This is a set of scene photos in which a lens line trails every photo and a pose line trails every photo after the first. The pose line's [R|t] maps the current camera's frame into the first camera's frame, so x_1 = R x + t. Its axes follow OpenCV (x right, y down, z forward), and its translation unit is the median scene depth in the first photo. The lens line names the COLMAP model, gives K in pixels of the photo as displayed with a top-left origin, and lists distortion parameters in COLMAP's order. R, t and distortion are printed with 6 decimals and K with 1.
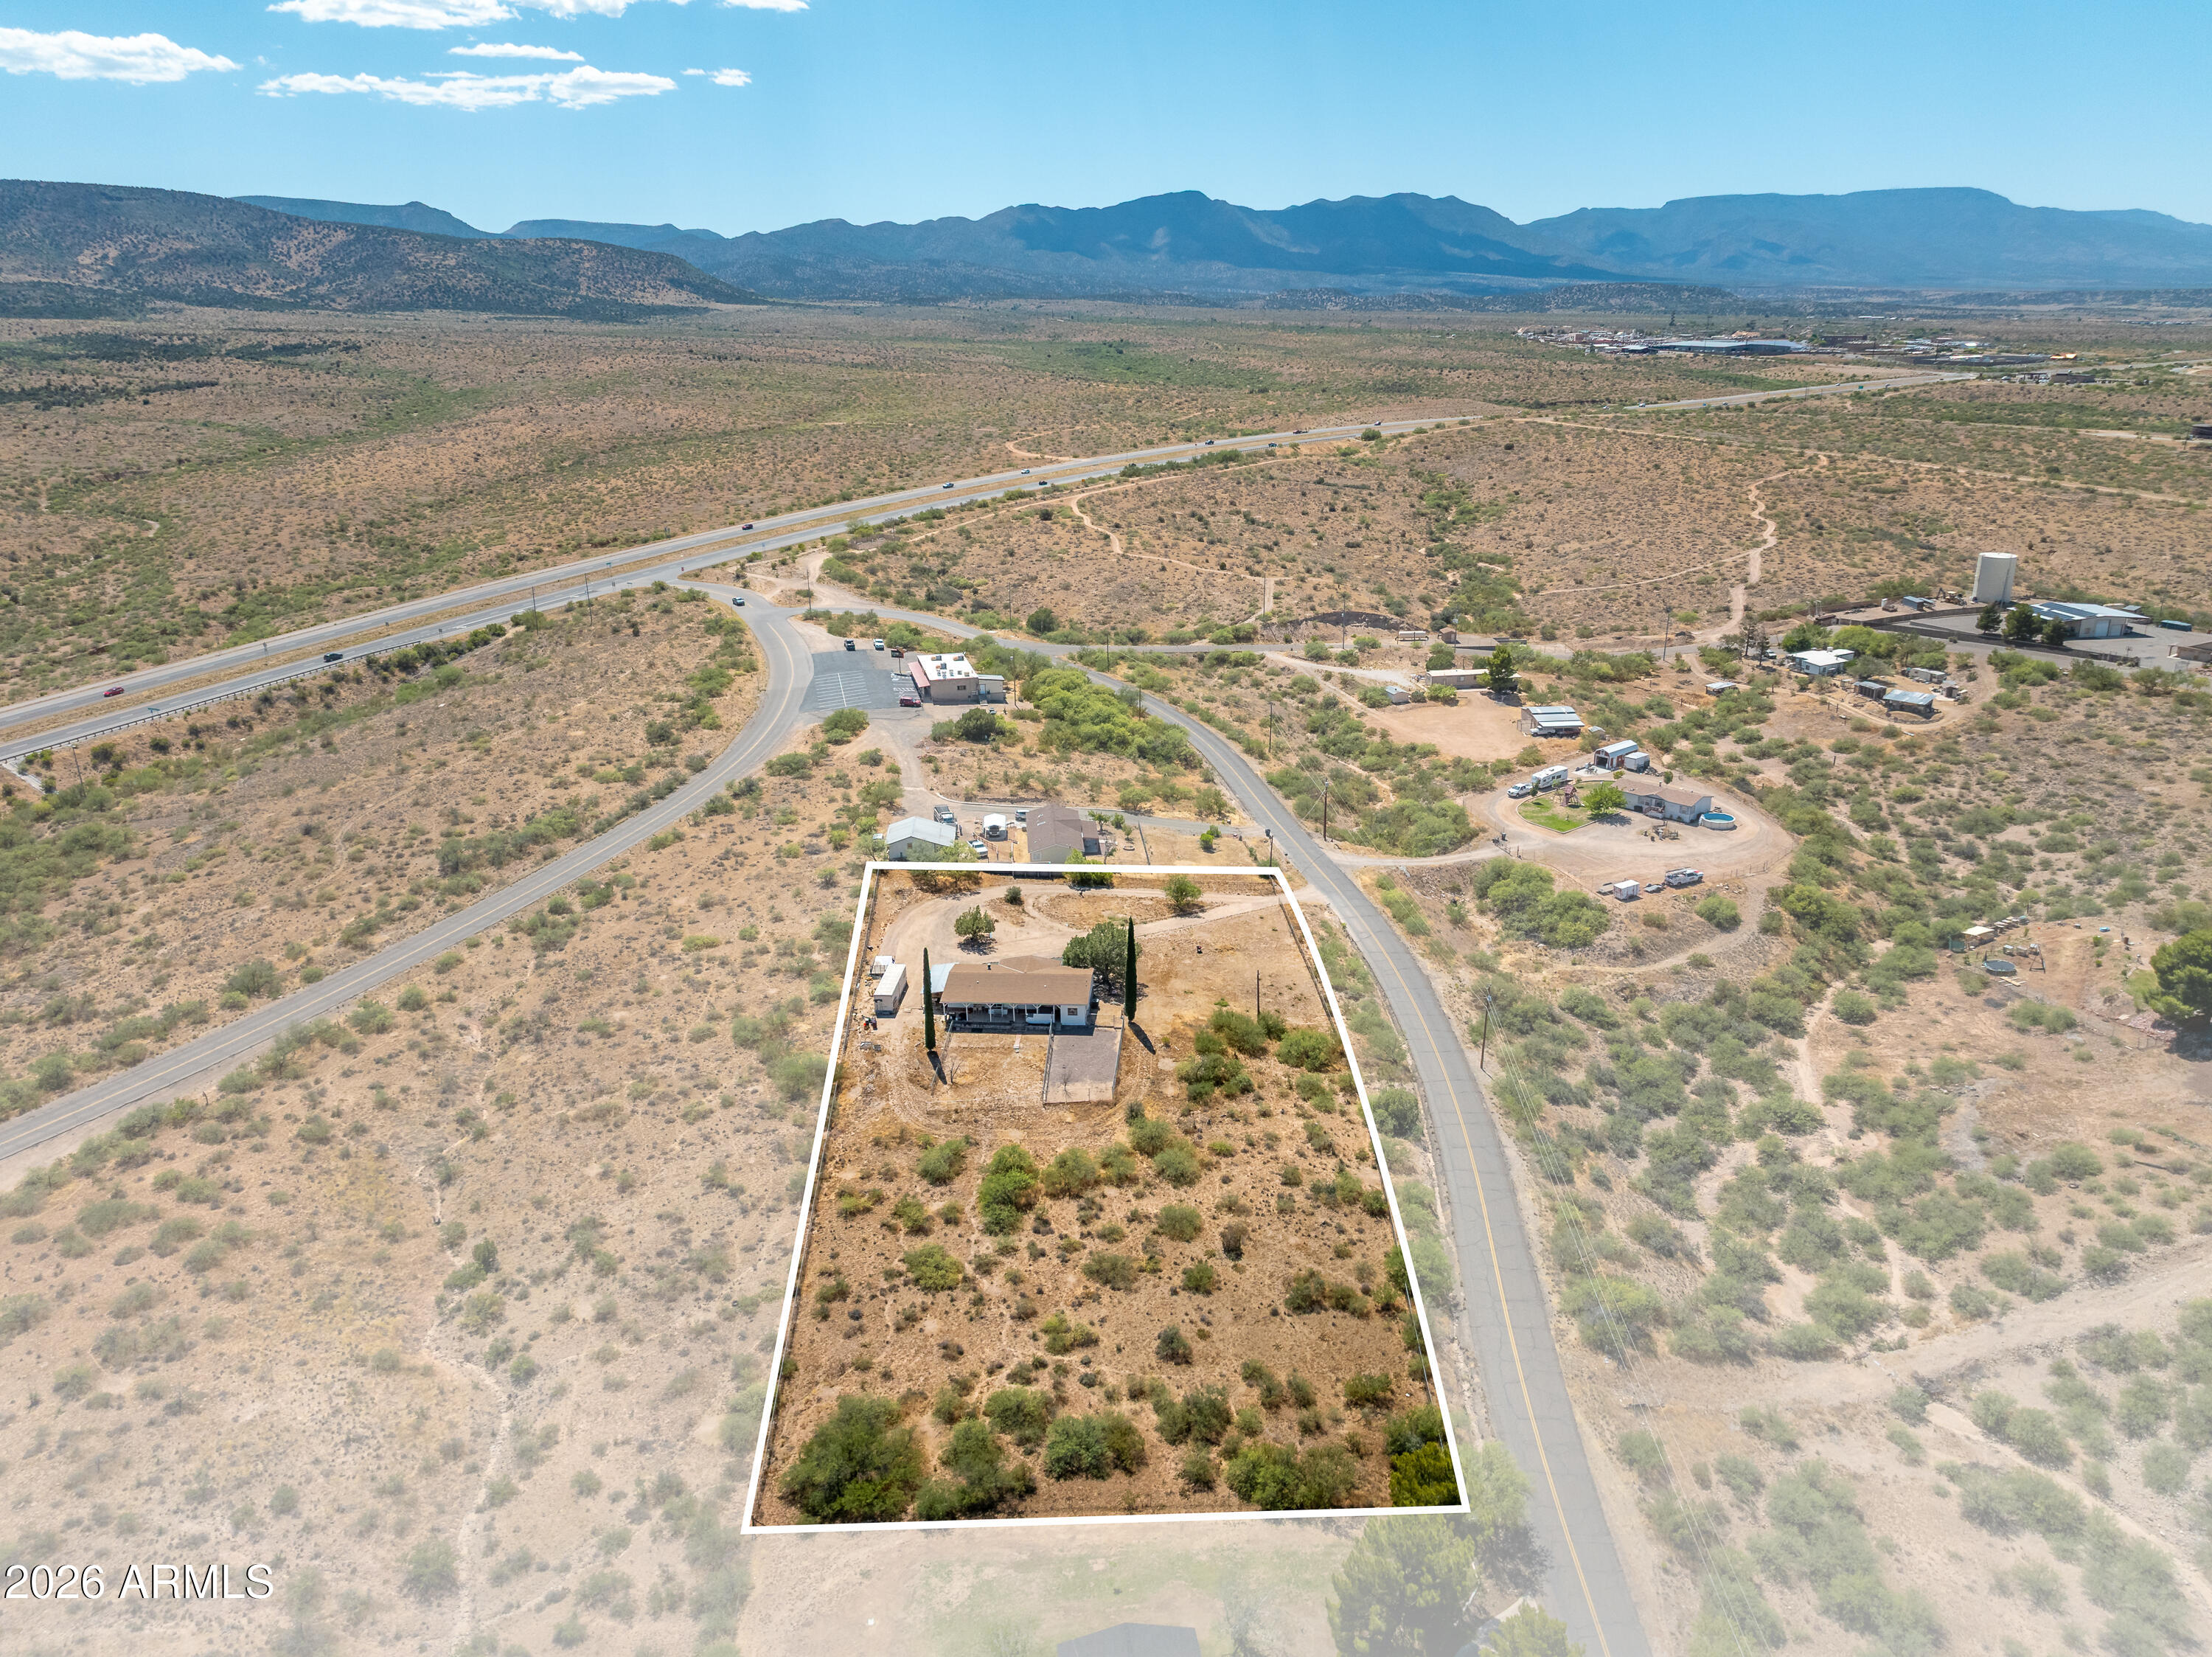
lens RADIAL K [[1568.7, 0, 1099.0], [0, 1568.7, 827.0], [0, 0, 1]] dist [-0.010554, 0.002941]
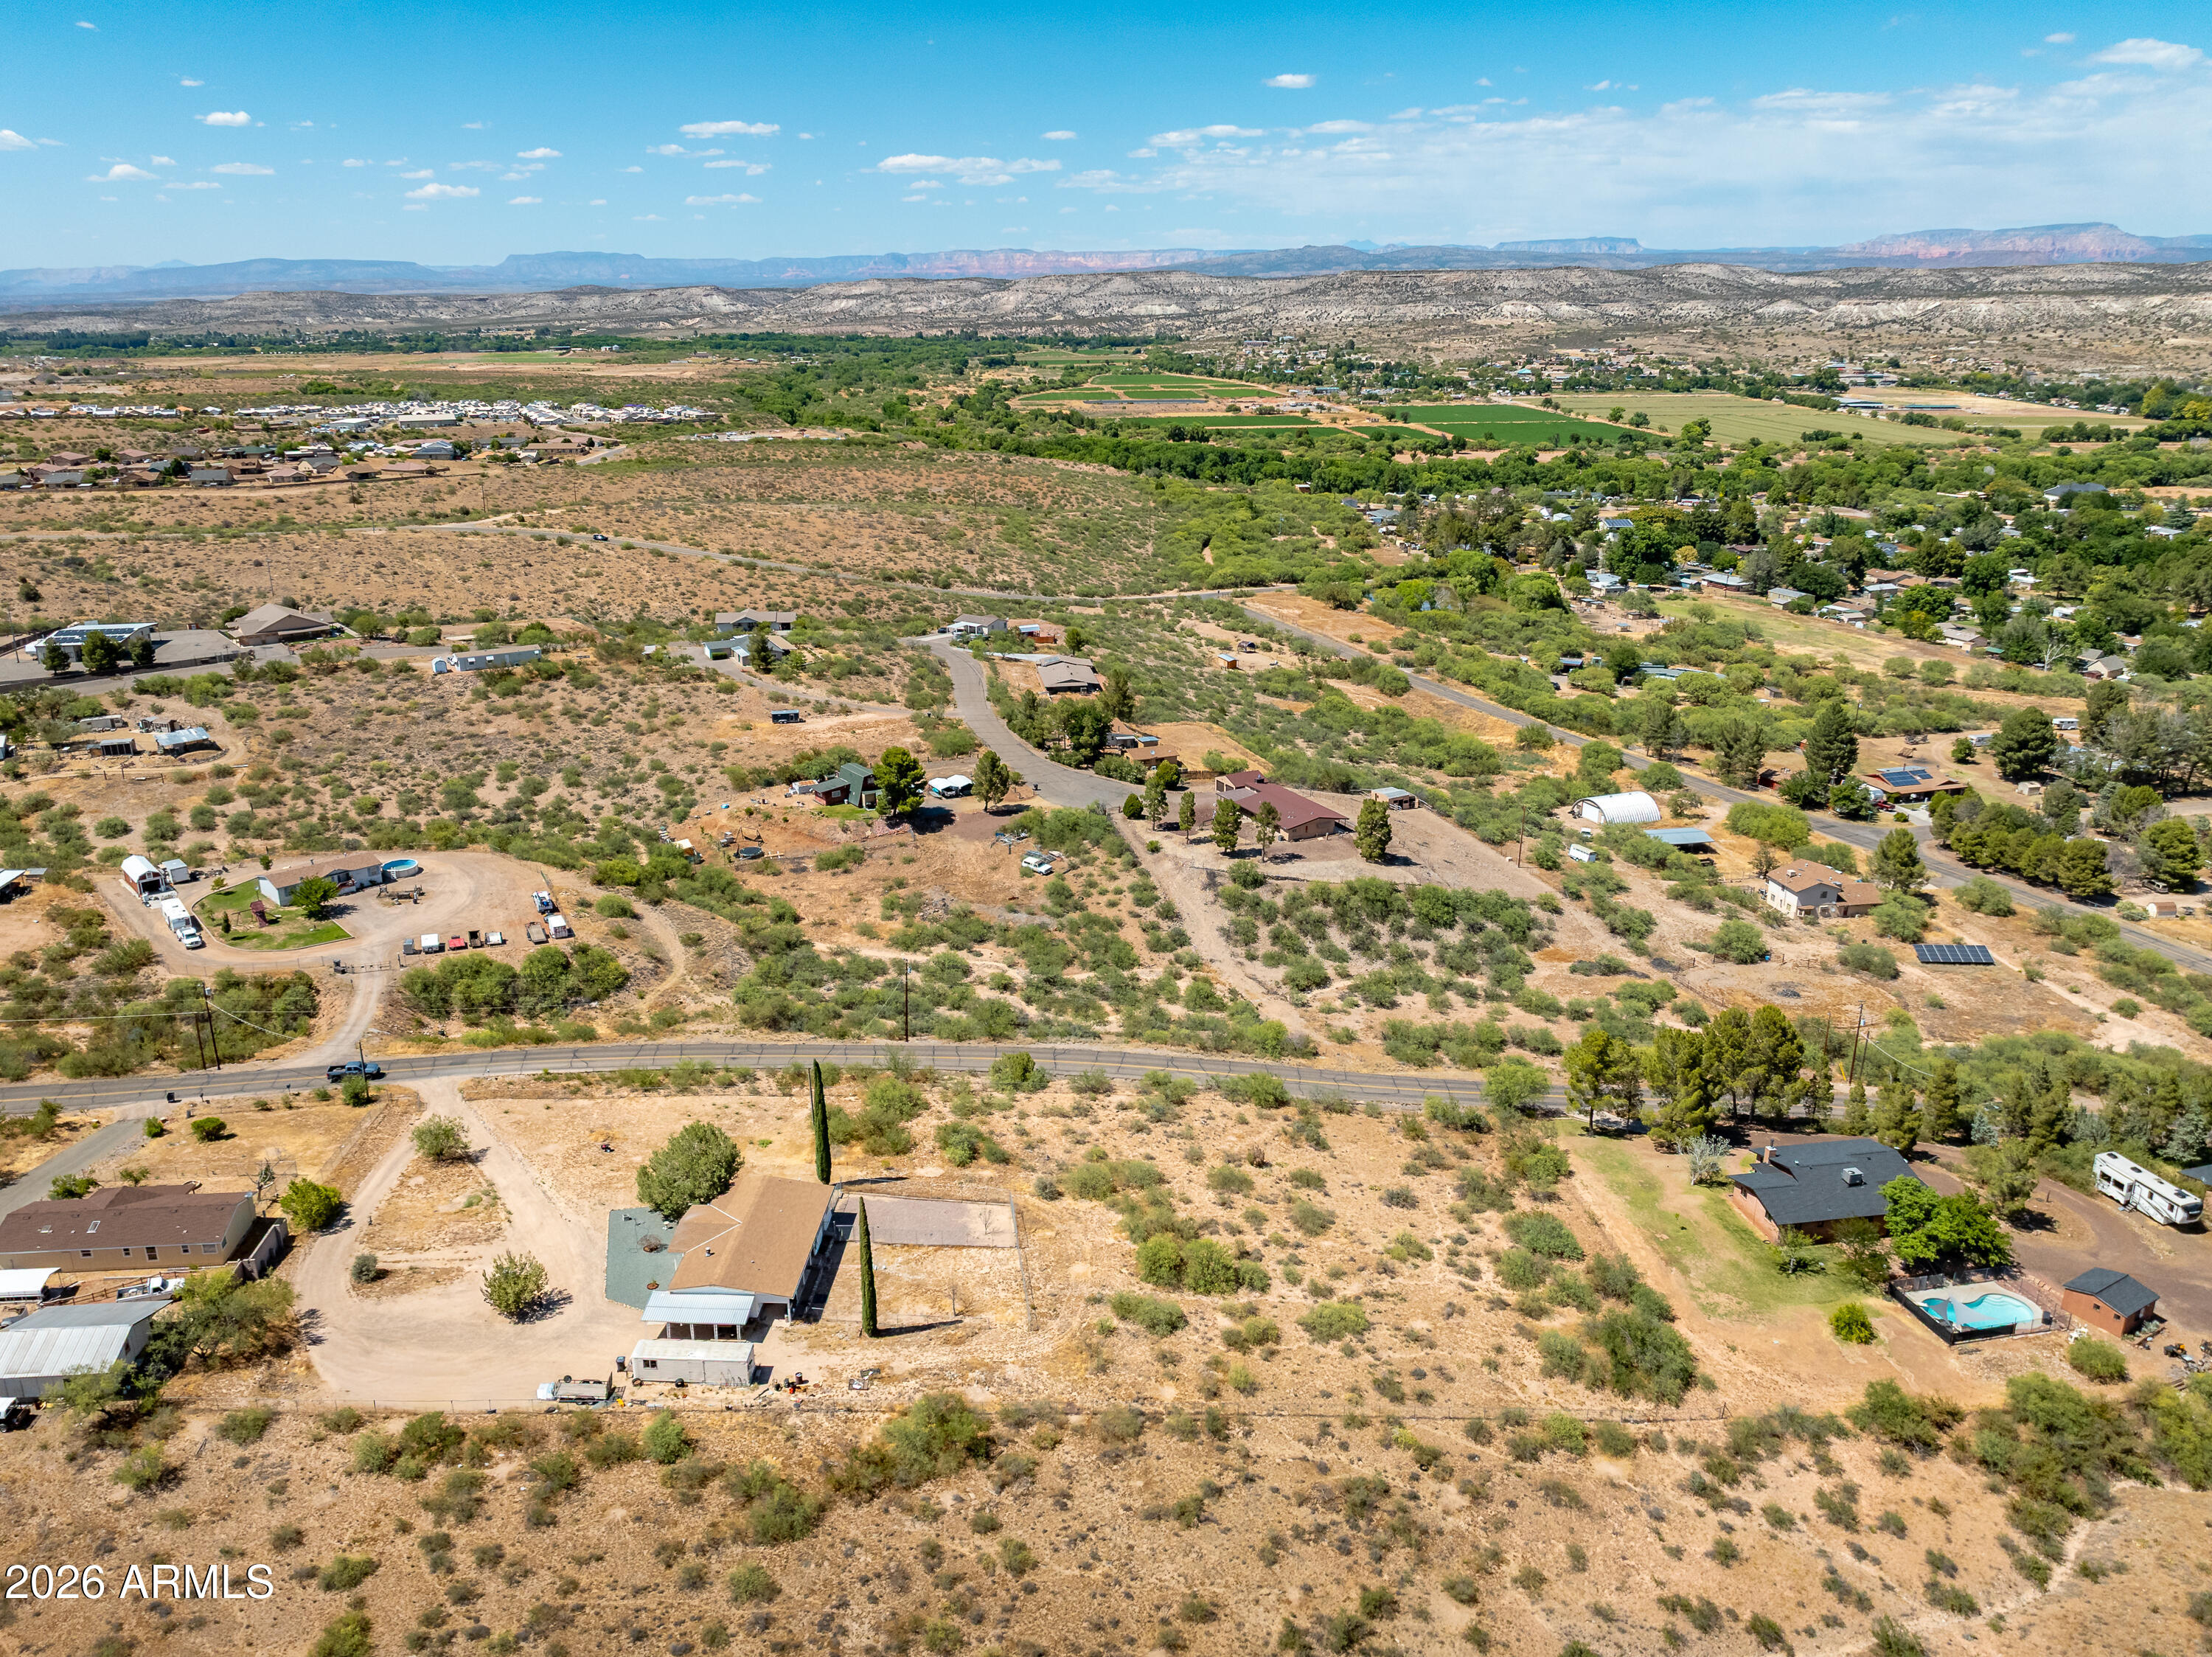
lens RADIAL K [[1672.8, 0, 1095.6], [0, 1672.8, 824.9], [0, 0, 1]] dist [-0.003898, -0.000799]
pose [[-0.037290, -0.290841, 0.956044, -0.905489], [0.322942, 0.901868, 0.286956, -0.294362], [-0.945684, 0.319447, 0.060294, 0.926591]]
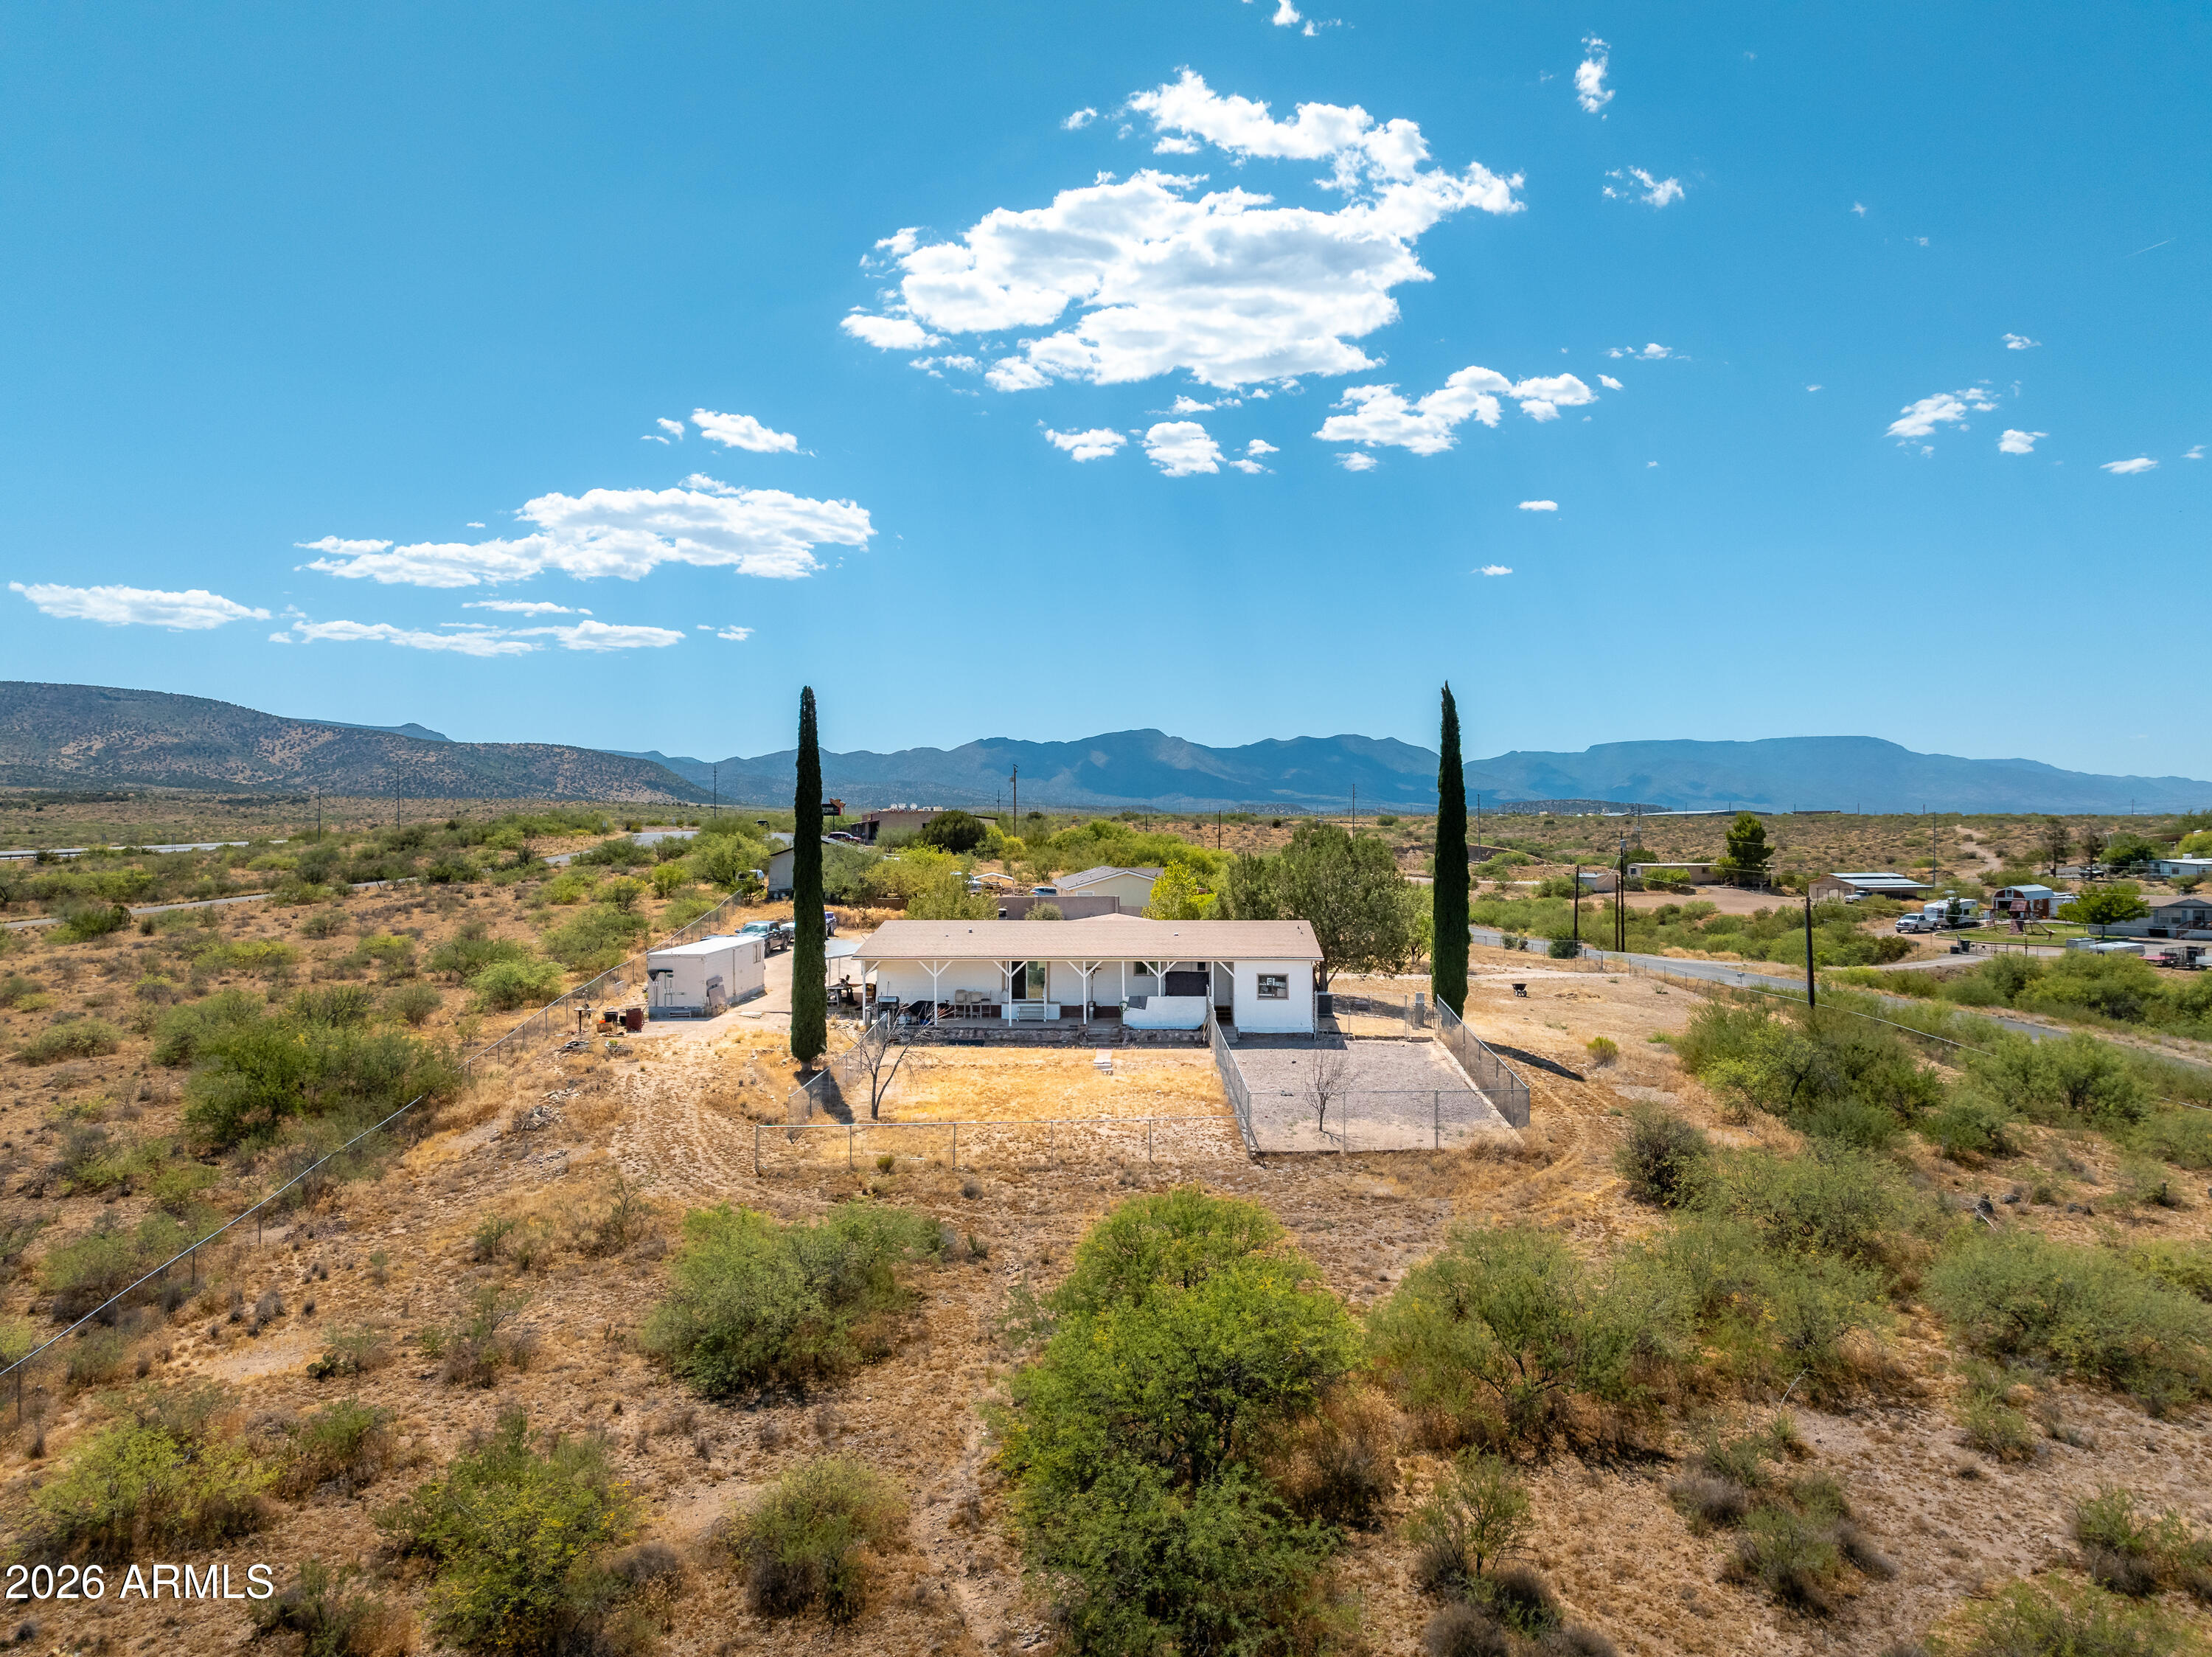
lens RADIAL K [[1568.7, 0, 1112.0], [0, 1568.7, 829.3], [0, 0, 1]] dist [-0.010554, 0.002941]
pose [[0.999341, 0.015865, 0.032662, -0.072592], [-0.004575, 0.947351, -0.320165, 0.229211], [-0.036021, 0.319805, 0.946798, 0.841404]]
